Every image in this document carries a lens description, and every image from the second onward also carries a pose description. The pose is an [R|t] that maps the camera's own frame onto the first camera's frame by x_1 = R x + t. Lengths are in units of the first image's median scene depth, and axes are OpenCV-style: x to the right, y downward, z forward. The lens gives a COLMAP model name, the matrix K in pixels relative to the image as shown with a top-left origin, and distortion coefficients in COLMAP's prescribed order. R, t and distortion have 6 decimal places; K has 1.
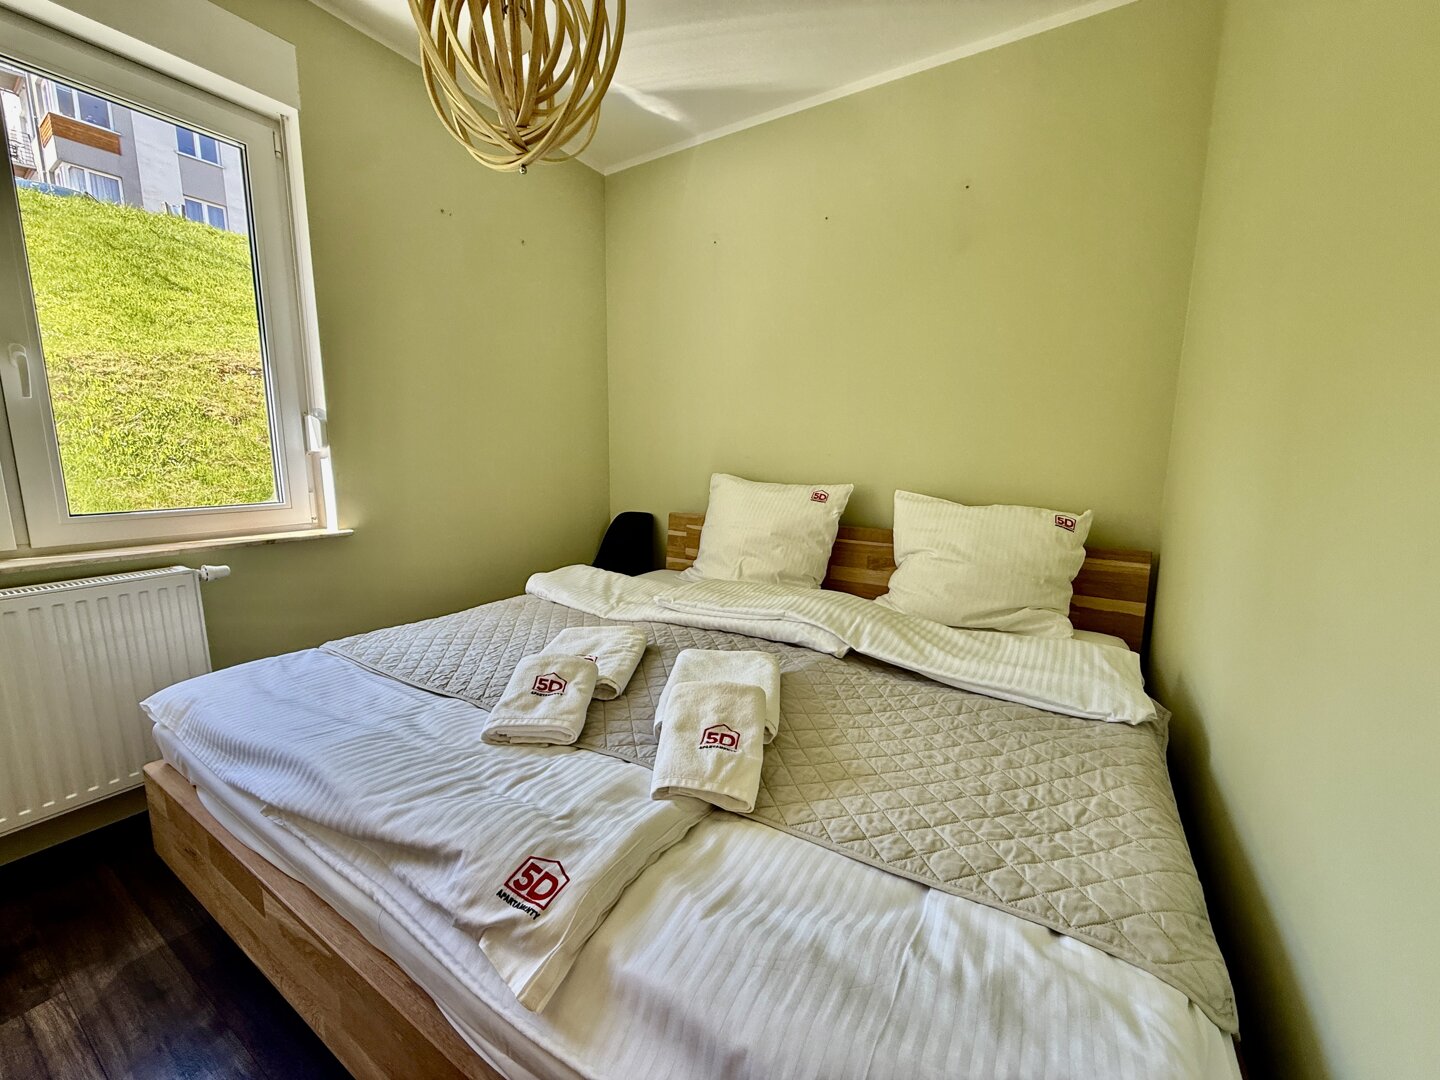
lens RADIAL K [[572.5, 0, 718.6], [0, 572.5, 540.0], [0, 0, 1]] dist [-0.000729, 0.000103]
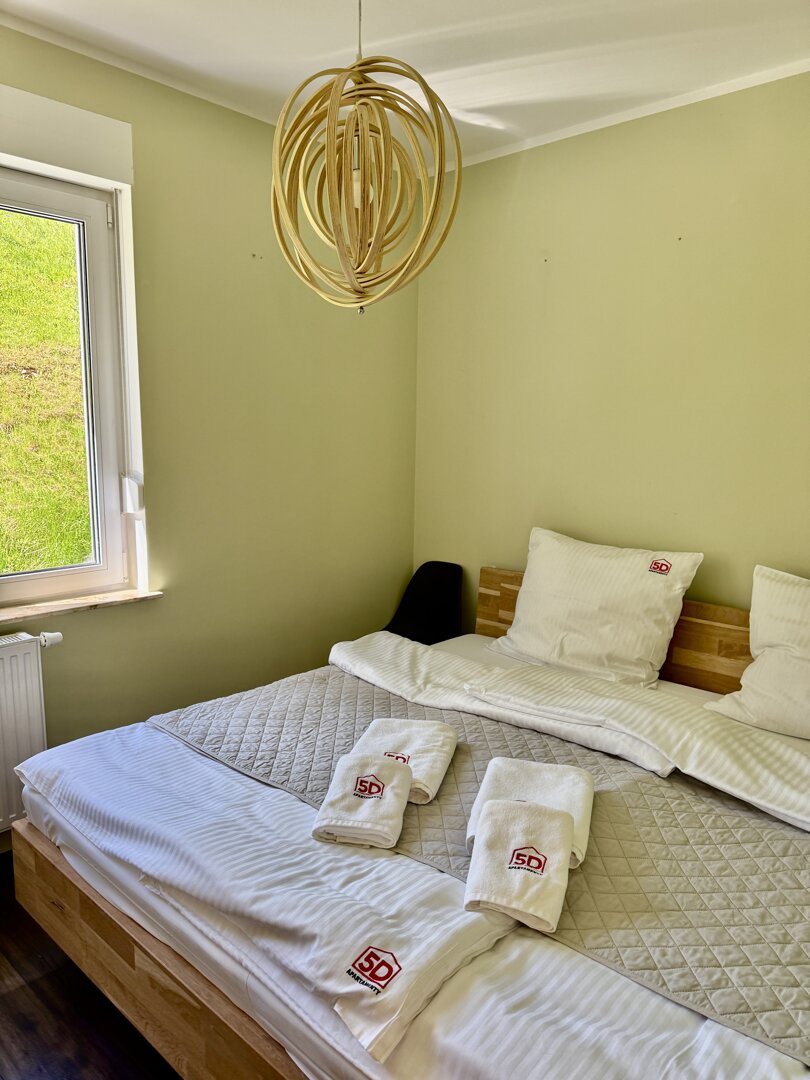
lens RADIAL K [[759.3, 0, 397.9], [0, 759.3, 540.1], [0, 0, 1]] dist [0.031566, -0.039644]
pose [[0.981579, 0.028536, -0.188916, 0.015504], [-0.030798, 0.999485, -0.009048, -0.220650], [0.188560, 0.014700, 0.981952, -0.440428]]
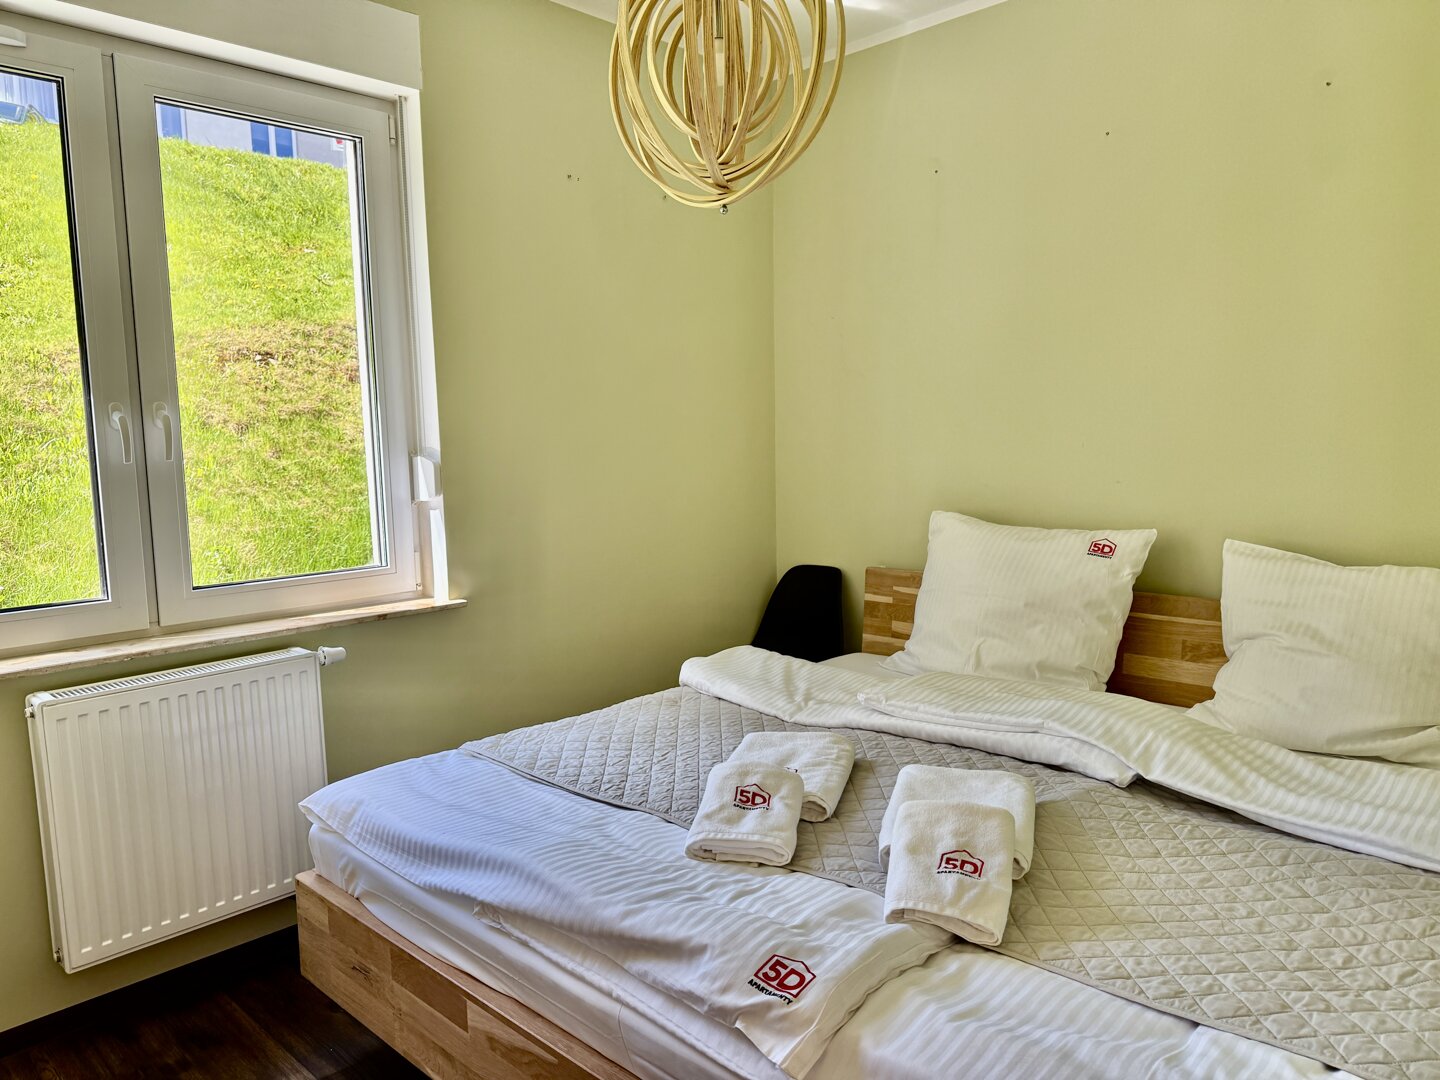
lens RADIAL K [[1008.5, 0, 720.0], [0, 1008.5, 540.0], [0, 0, 1]] dist [0.041837, -0.053312]
pose [[0.978280, -0.008513, -0.207115, -0.028753], [-0.001530, 0.998833, -0.048283, -0.066931], [0.207284, 0.047551, 0.977124, -0.560786]]
